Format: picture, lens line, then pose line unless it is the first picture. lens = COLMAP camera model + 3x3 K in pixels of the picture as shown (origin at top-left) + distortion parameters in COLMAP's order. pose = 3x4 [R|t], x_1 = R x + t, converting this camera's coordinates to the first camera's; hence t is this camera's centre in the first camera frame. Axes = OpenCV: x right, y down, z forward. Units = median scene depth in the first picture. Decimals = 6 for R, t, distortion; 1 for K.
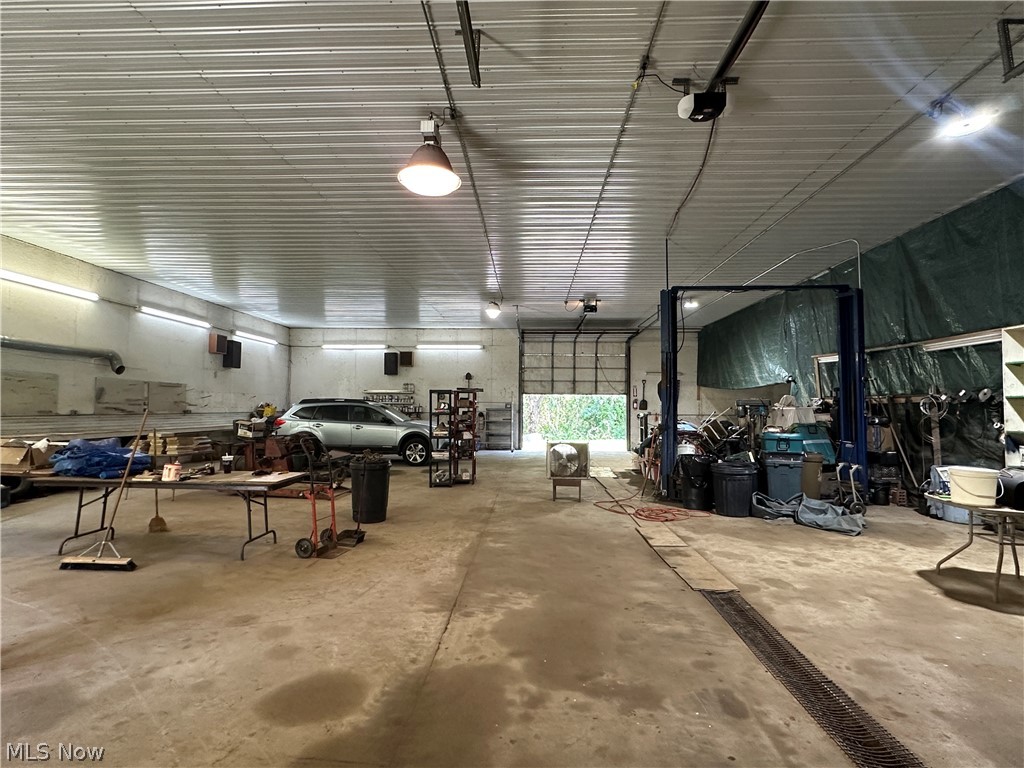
lens RADIAL K [[483.7, 0, 513.9], [0, 483.7, 381.2], [0, 0, 1]] dist [0.002998, 0.000110]
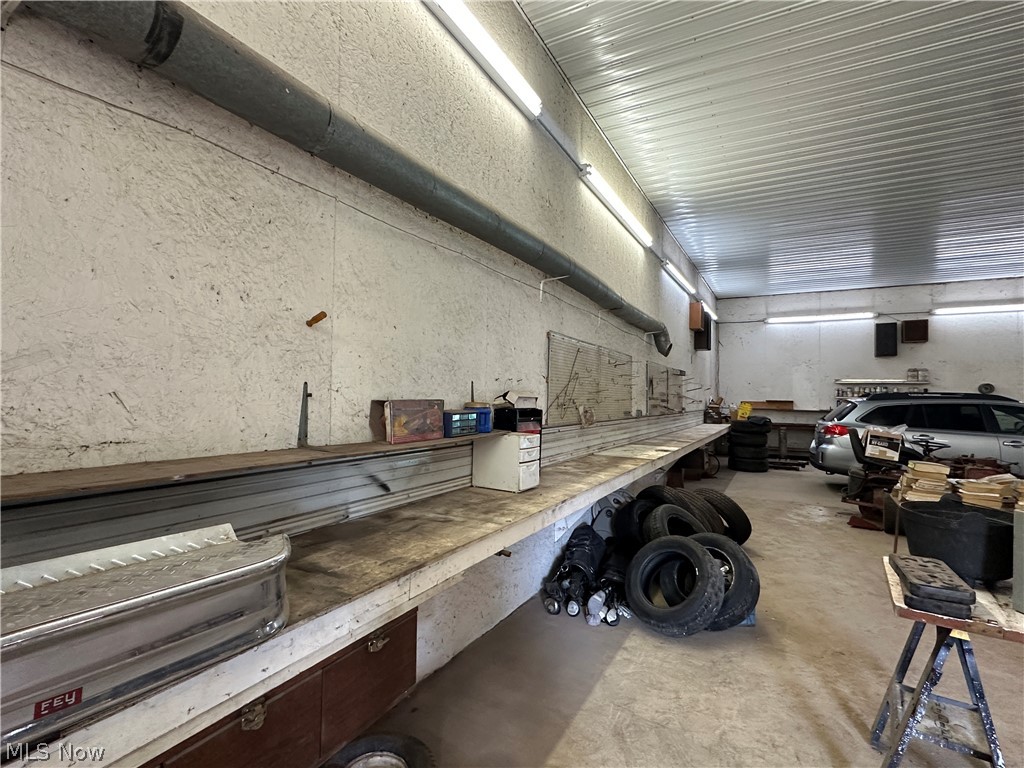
lens RADIAL K [[483.7, 0, 511.5], [0, 483.7, 386.0], [0, 0, 1]] dist [0.002998, 0.000110]
pose [[0.892003, -0.003535, -0.452017, -0.410920], [0.014693, 0.999668, 0.021176, 0.005404], [0.451792, -0.025530, 0.891758, 0.174674]]
